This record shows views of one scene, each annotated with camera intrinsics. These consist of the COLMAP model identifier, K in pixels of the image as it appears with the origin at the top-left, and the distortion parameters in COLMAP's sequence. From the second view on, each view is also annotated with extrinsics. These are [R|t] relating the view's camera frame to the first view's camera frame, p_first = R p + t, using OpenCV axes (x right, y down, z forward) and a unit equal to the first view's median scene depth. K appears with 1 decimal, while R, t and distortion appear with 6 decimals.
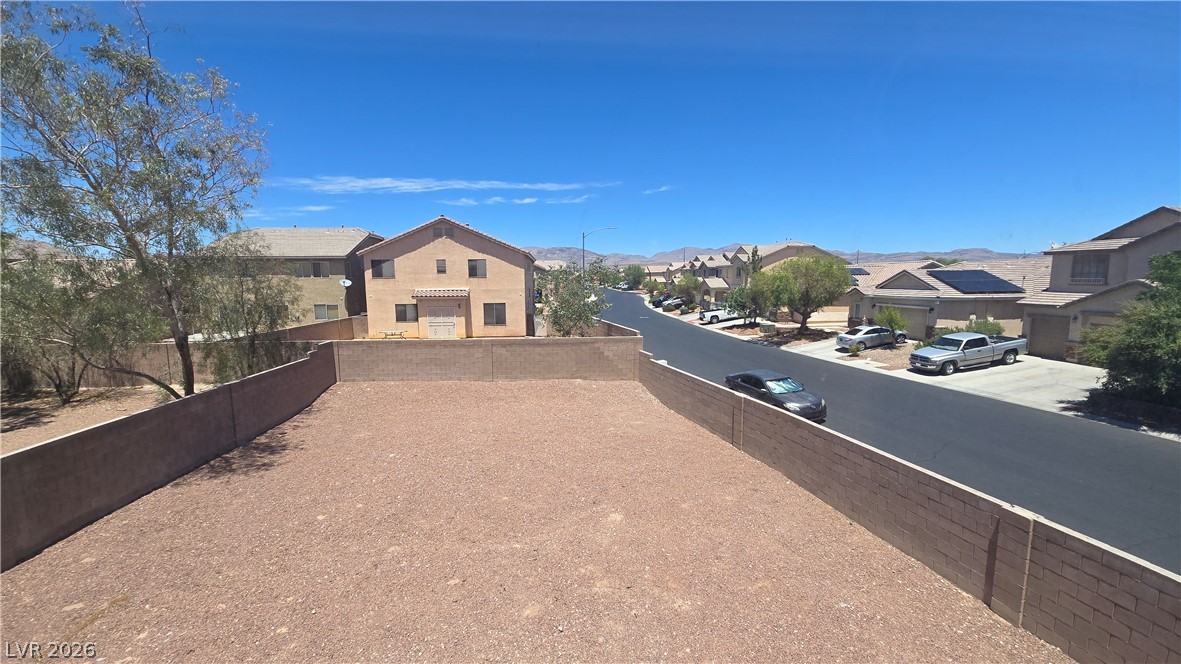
lens RADIAL K [[475.1, 0, 584.0], [0, 475.1, 332.7], [0, 0, 1]] dist [0.004287, -0.004480]
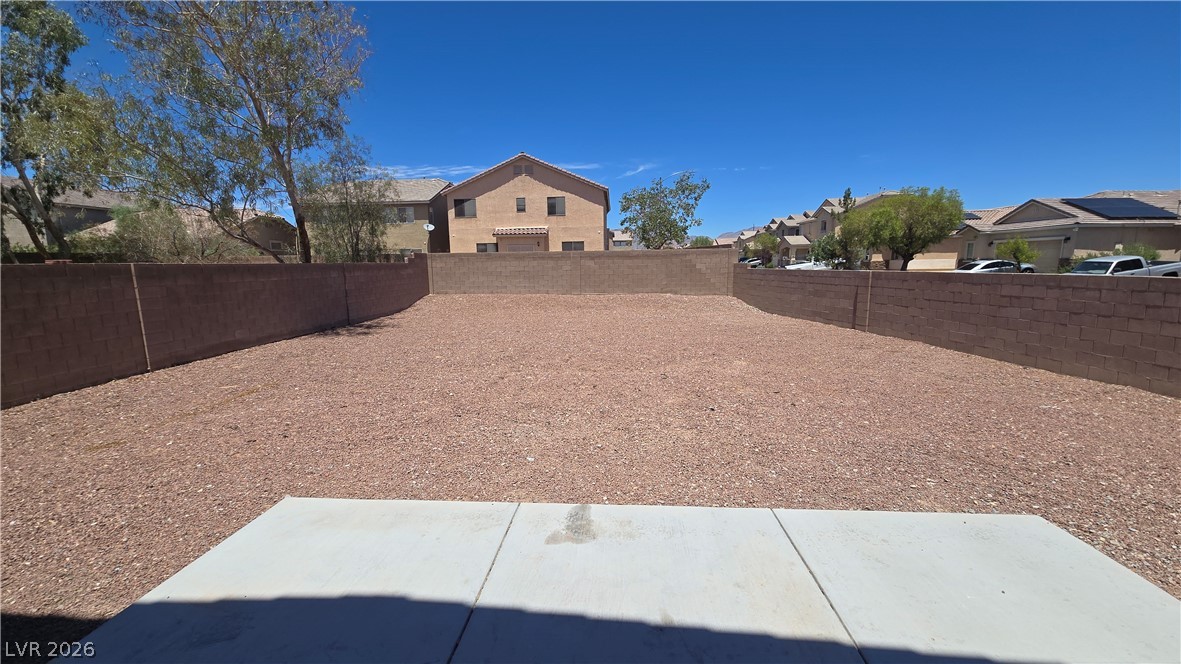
lens RADIAL K [[475.1, 0, 584.1], [0, 475.1, 334.2], [0, 0, 1]] dist [0.004287, -0.004480]
pose [[0.992155, 0.013924, -0.124233, -0.039693], [-0.009503, 0.999303, 0.036110, 0.096615], [0.124649, -0.034646, 0.991596, 0.012366]]
